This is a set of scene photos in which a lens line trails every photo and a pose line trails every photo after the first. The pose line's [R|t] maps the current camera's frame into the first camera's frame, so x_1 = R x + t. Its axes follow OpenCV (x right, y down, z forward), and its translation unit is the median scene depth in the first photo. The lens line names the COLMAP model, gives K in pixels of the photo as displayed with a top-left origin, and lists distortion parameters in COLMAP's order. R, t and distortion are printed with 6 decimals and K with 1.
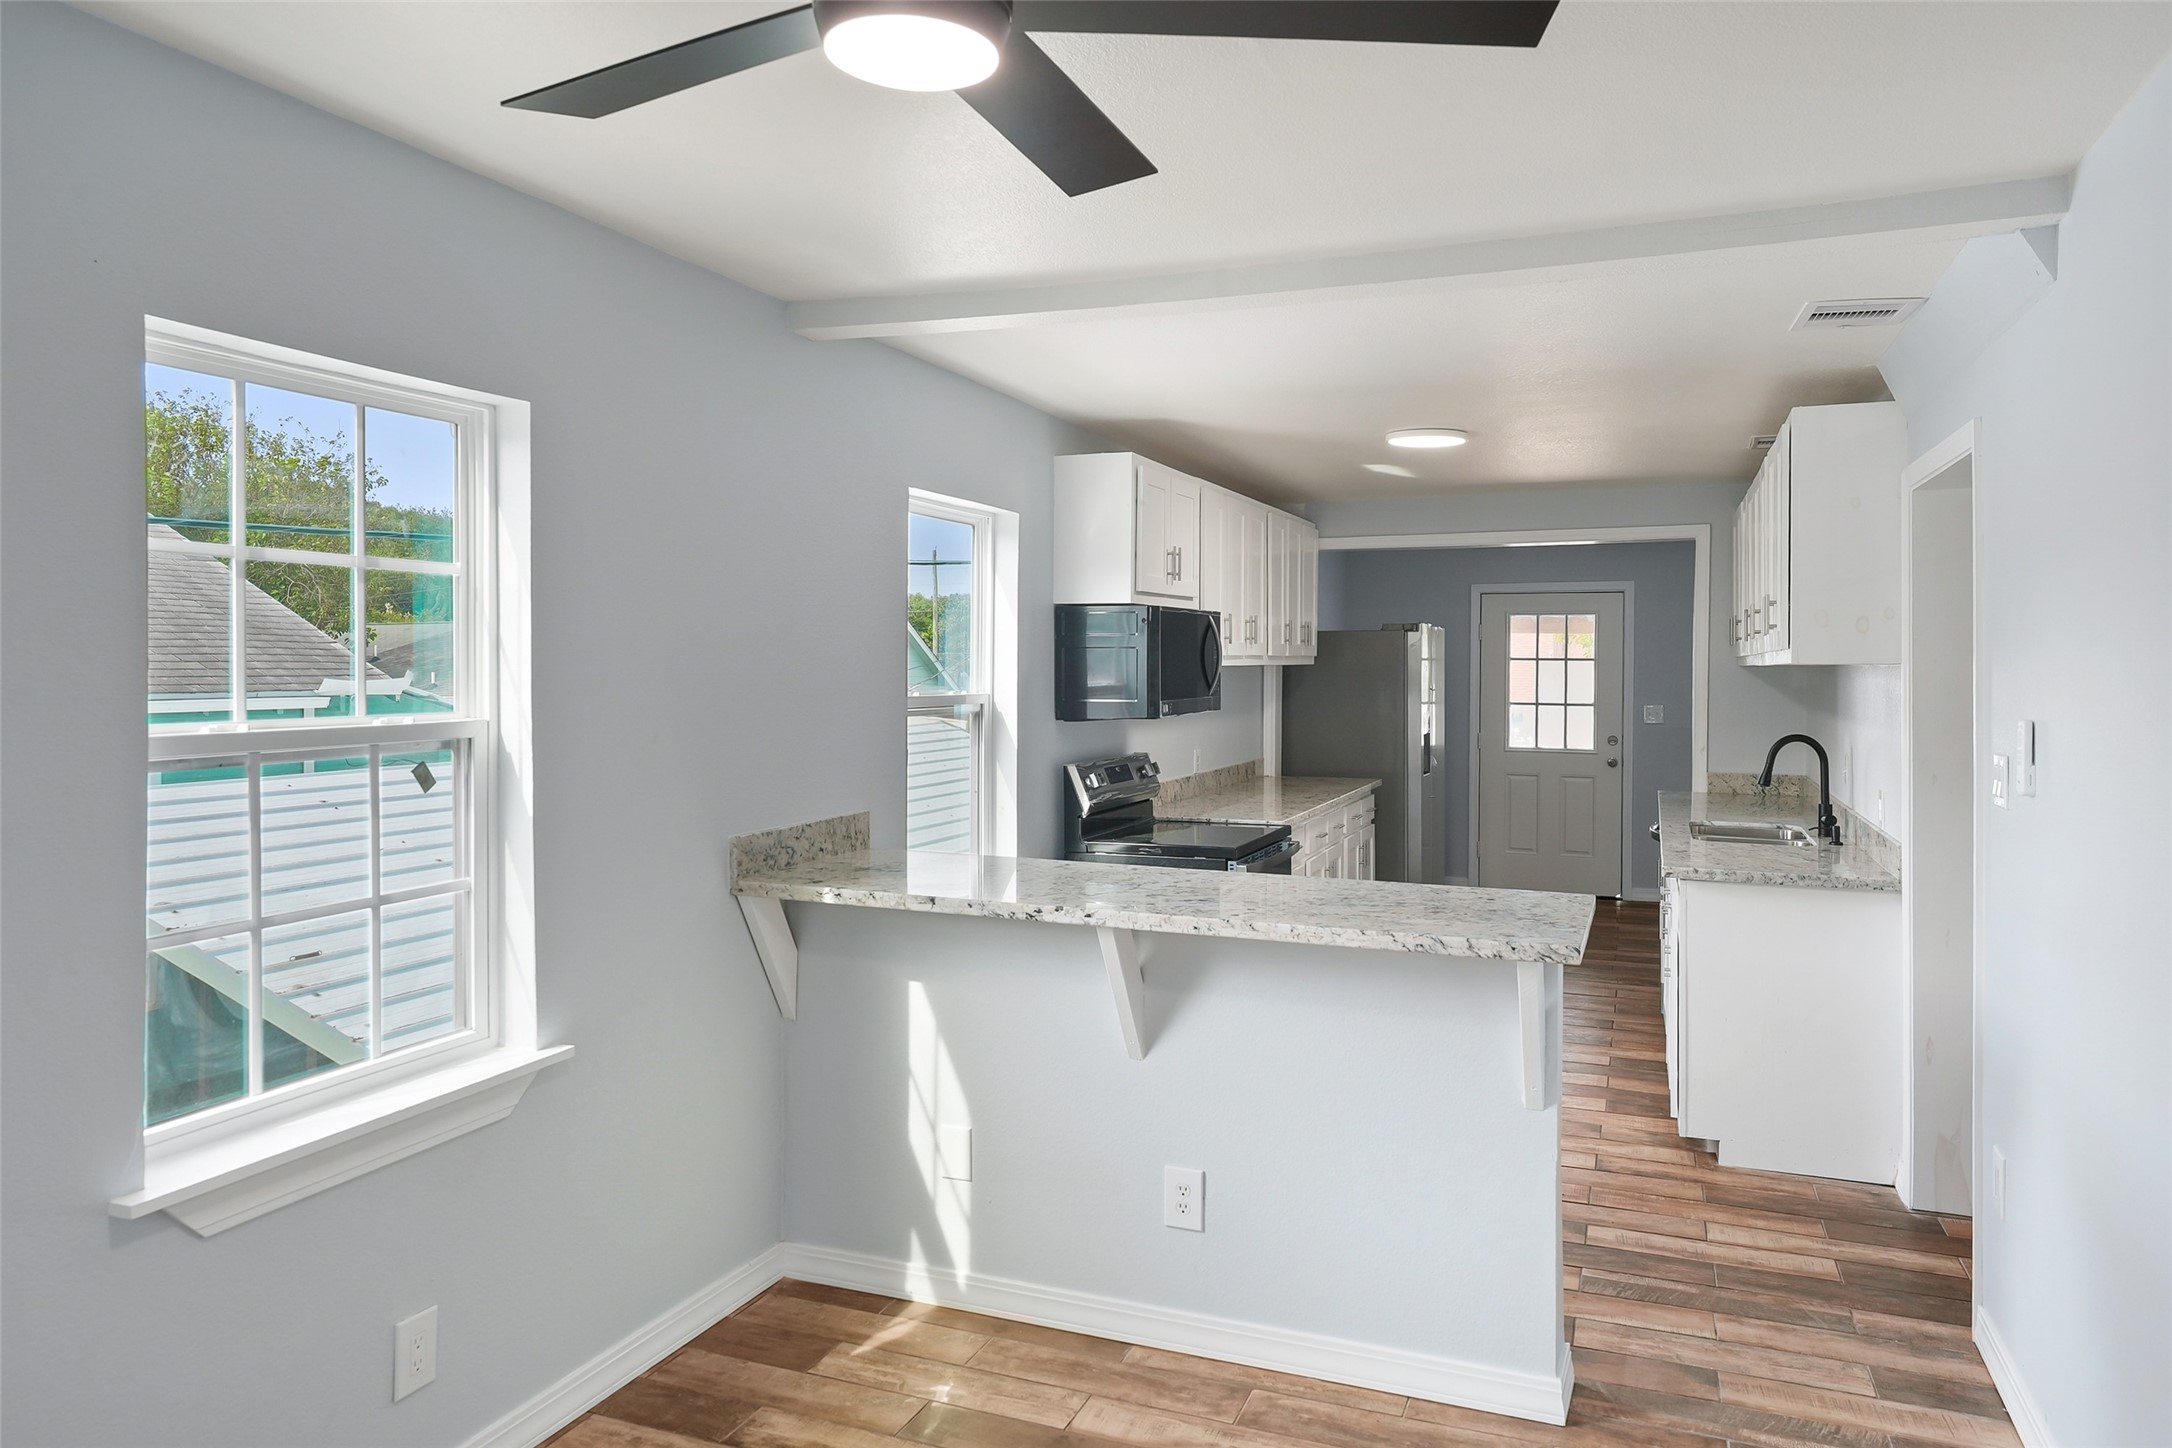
lens RADIAL K [[1422.7, 0, 1076.8], [0, 1422.7, 670.1], [0, 0, 1]] dist [0.003834, -0.001635]
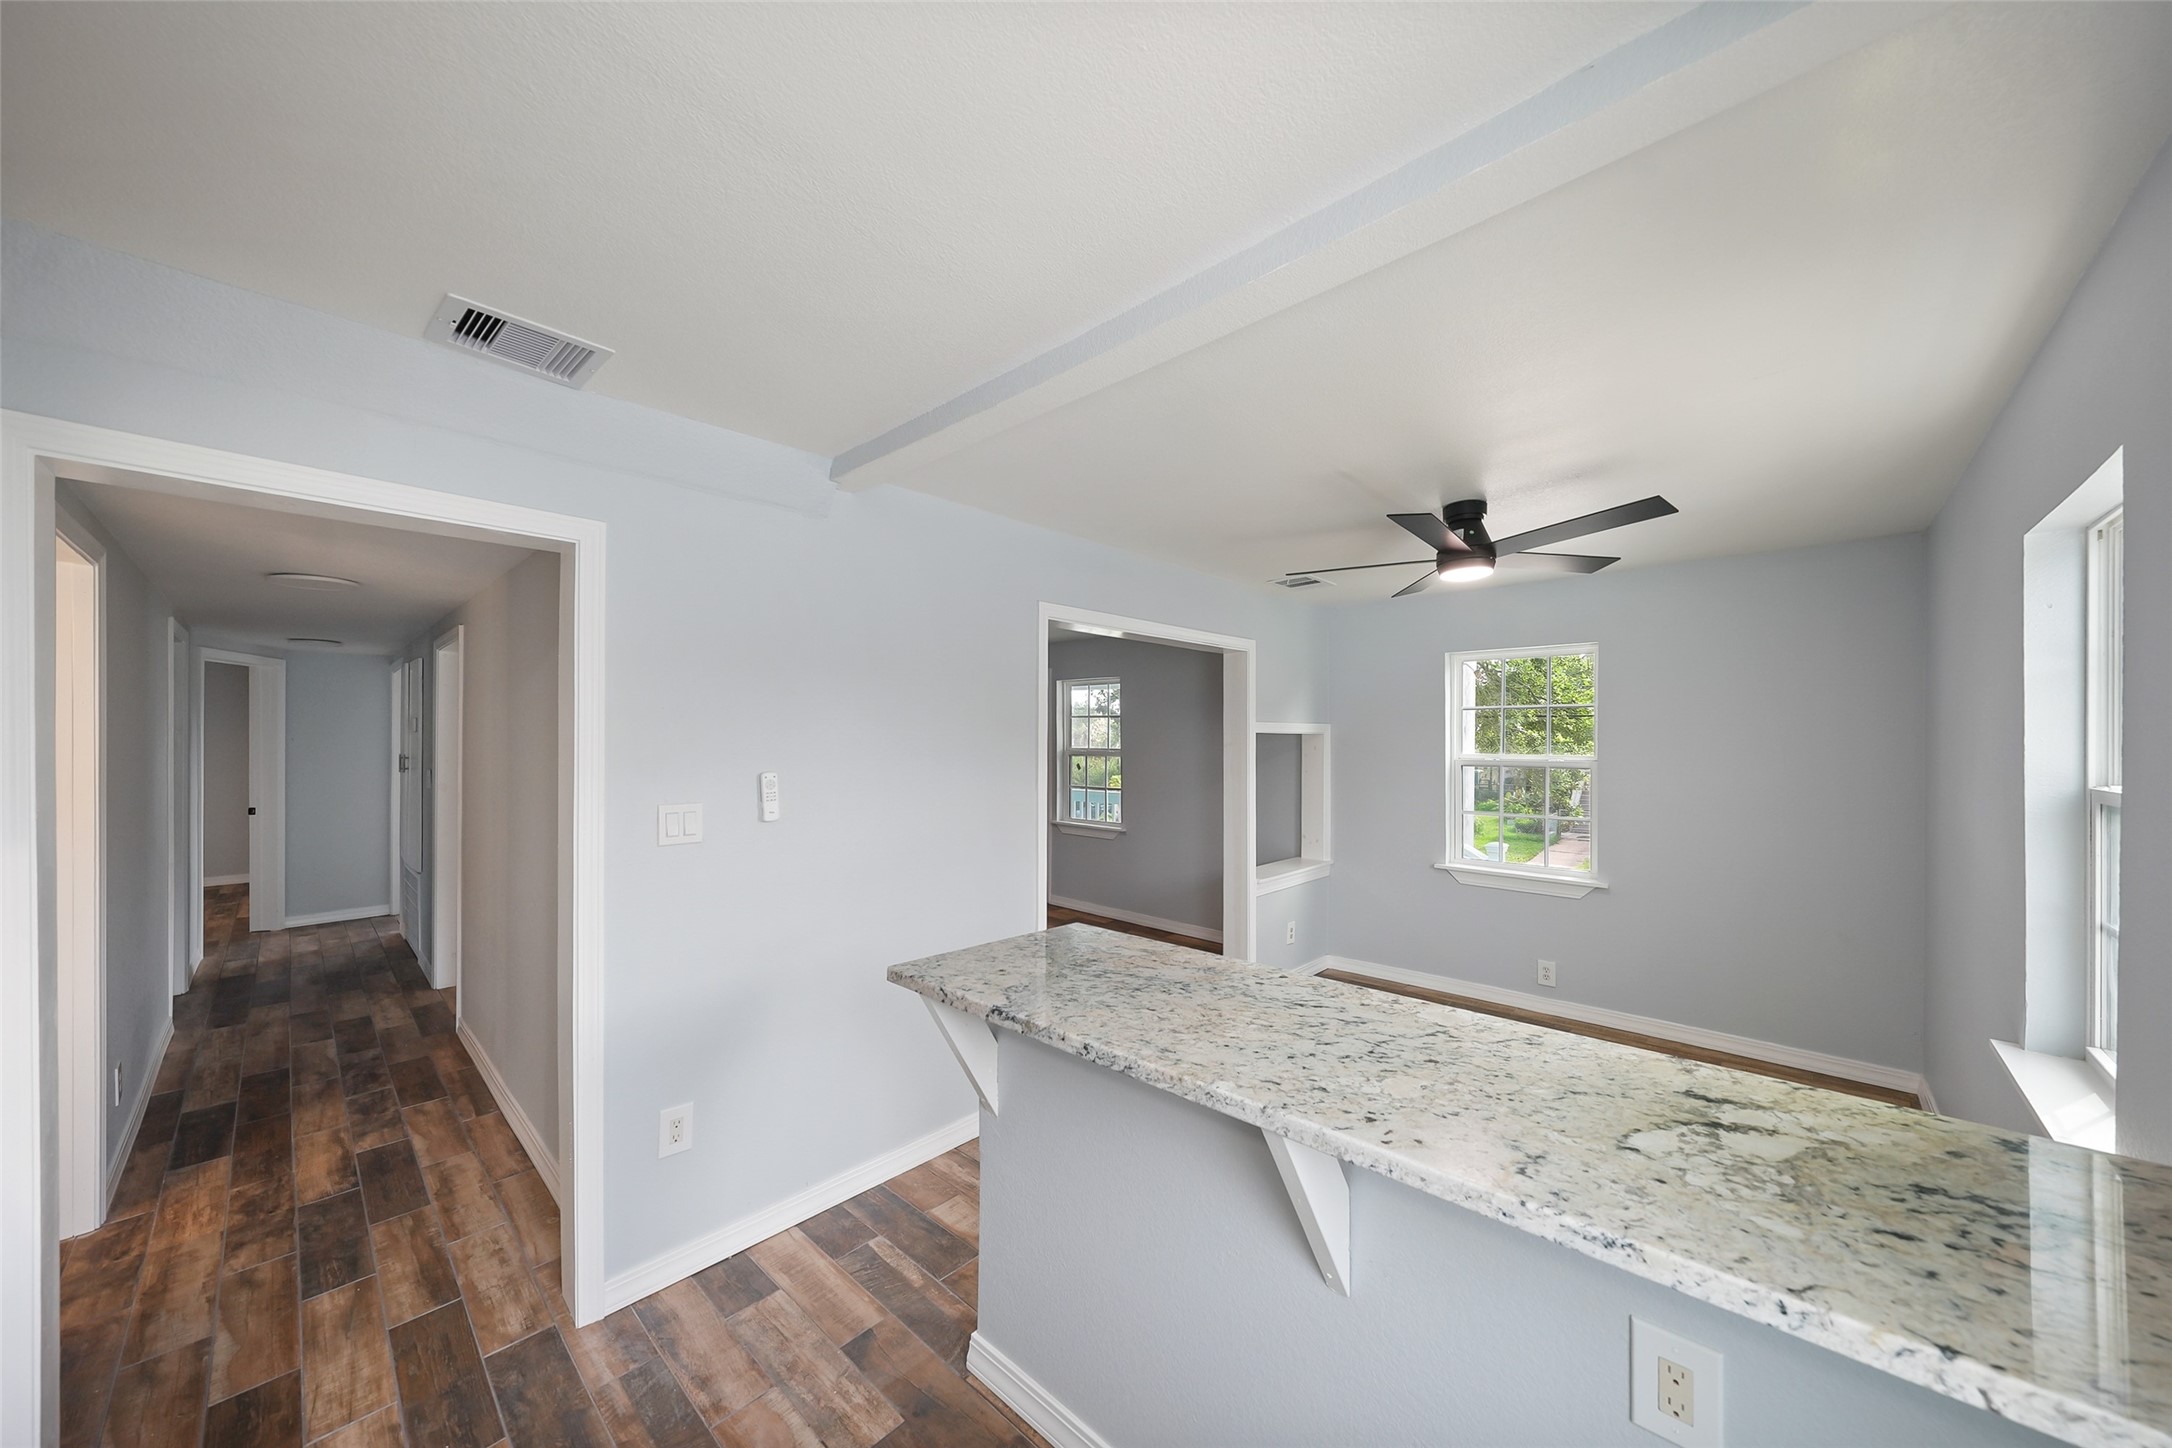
lens RADIAL K [[750.5, 0, 1094.2], [0, 750.5, 741.6], [0, 0, 1]] dist [-0.005272, 0.000648]
pose [[-0.934149, -0.004417, 0.356857, 0.037449], [-0.002319, 0.999977, 0.006306, -0.002539], [-0.356877, 0.005063, -0.934138, 1.280519]]
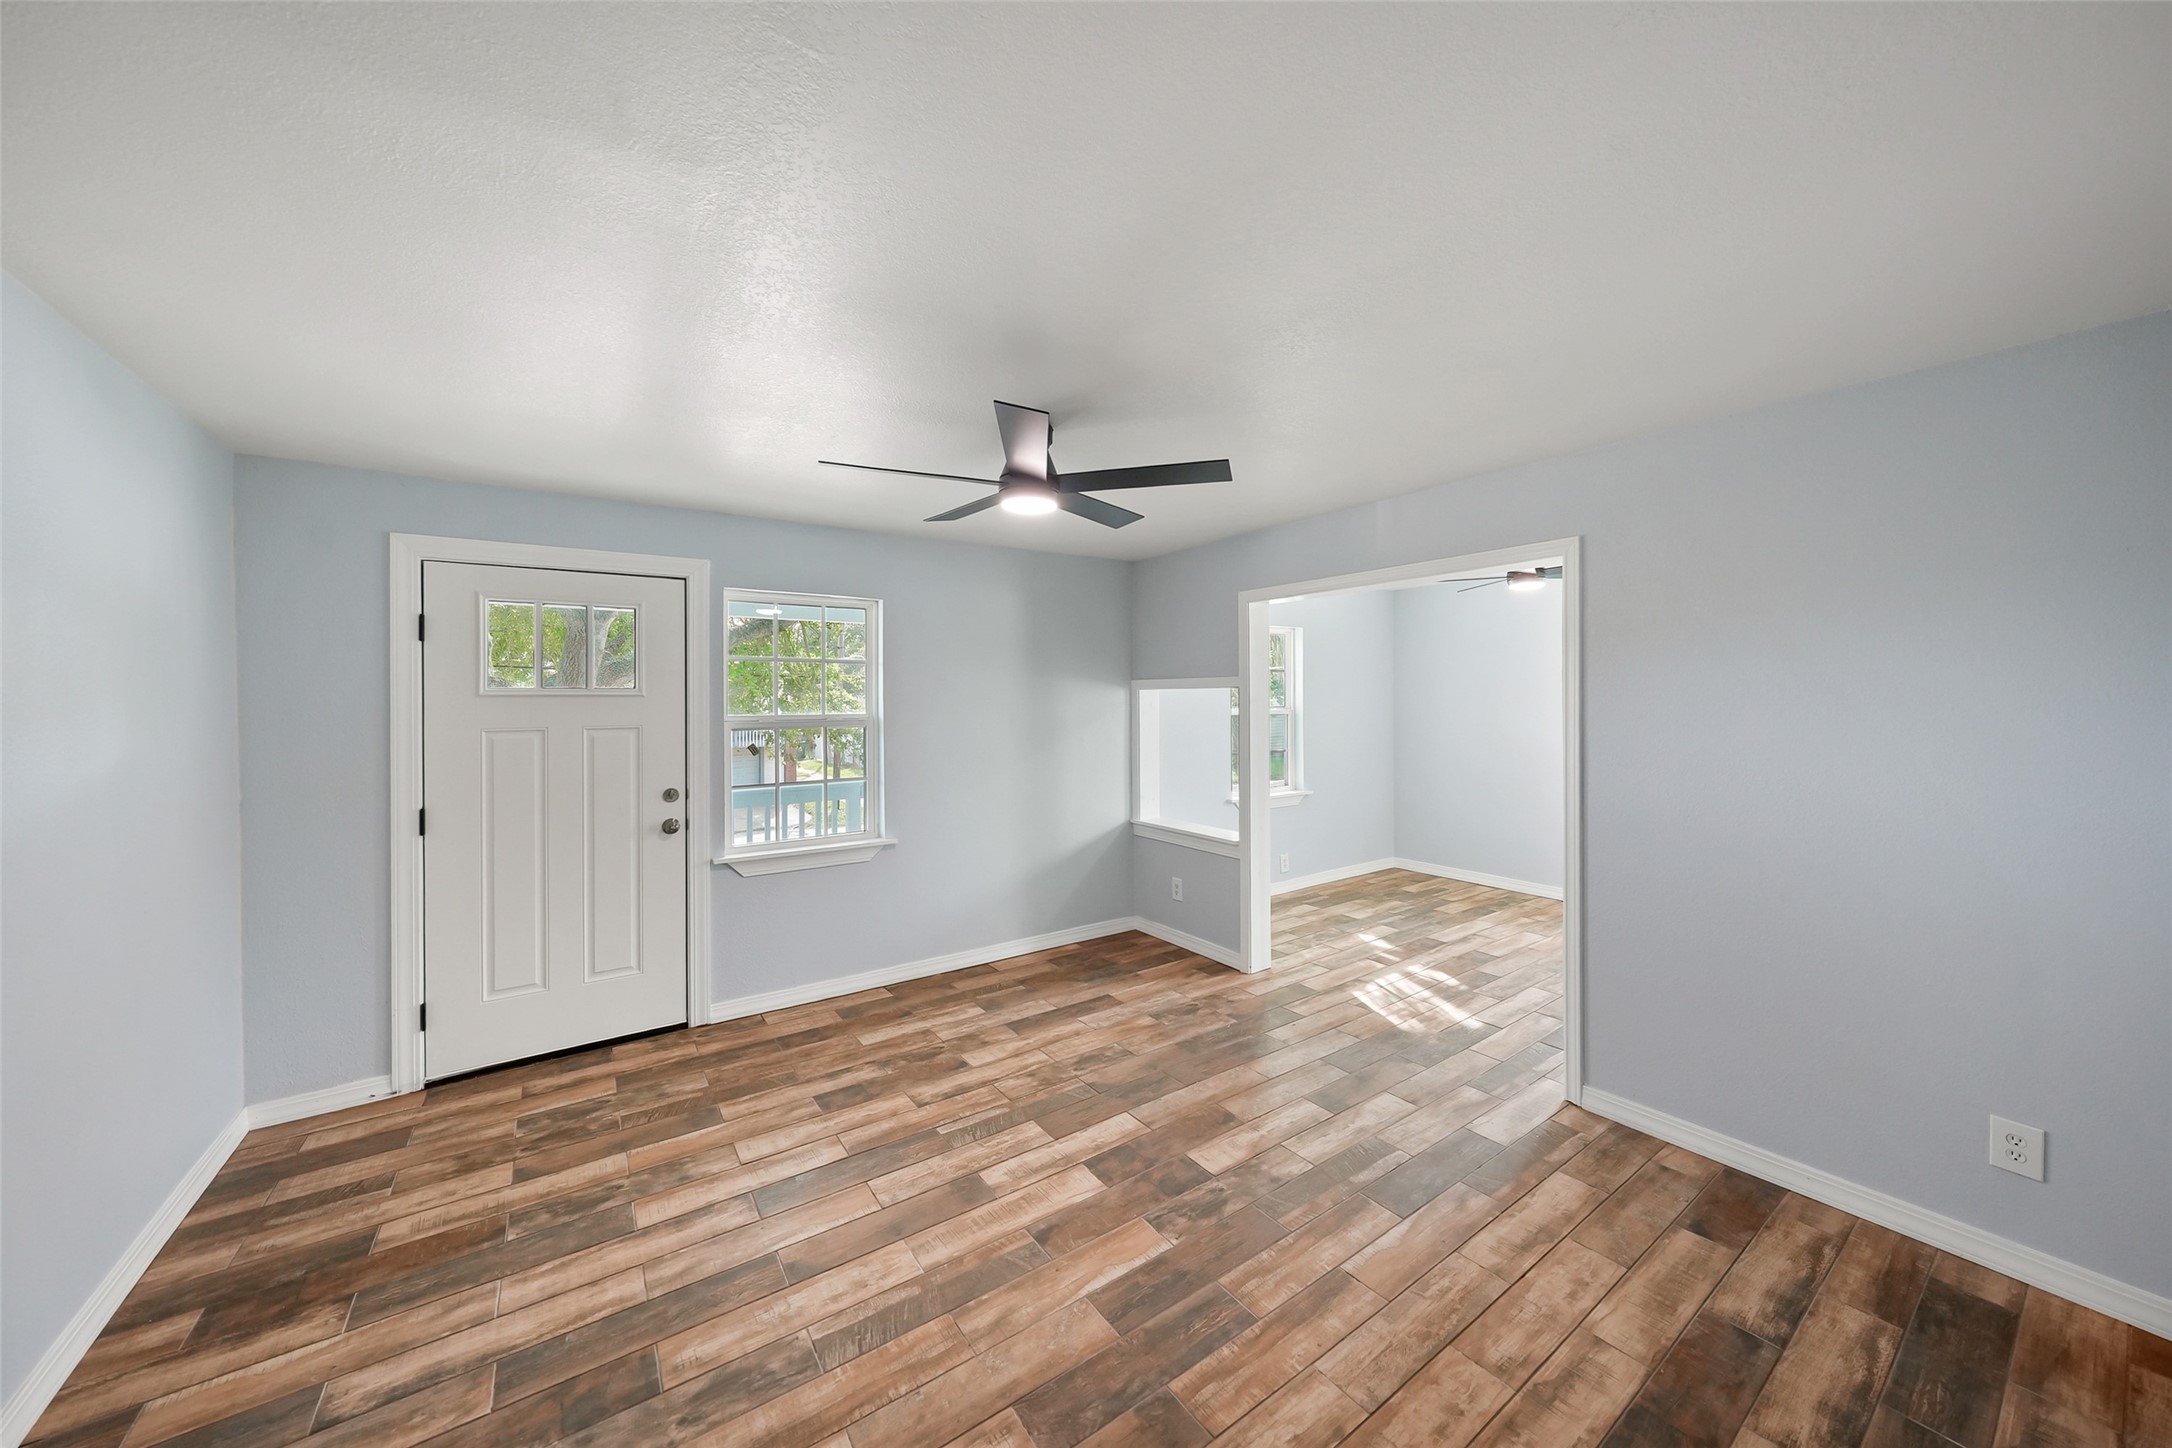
lens RADIAL K [[750.5, 0, 1087.1], [0, 750.5, 705.1], [0, 0, 1]] dist [-0.005272, 0.000648]
pose [[-0.550614, 0.010360, -0.834696, 1.355071], [0.008202, 0.999942, 0.007000, 0.008589], [0.834720, -0.002992, -0.550667, 0.480490]]
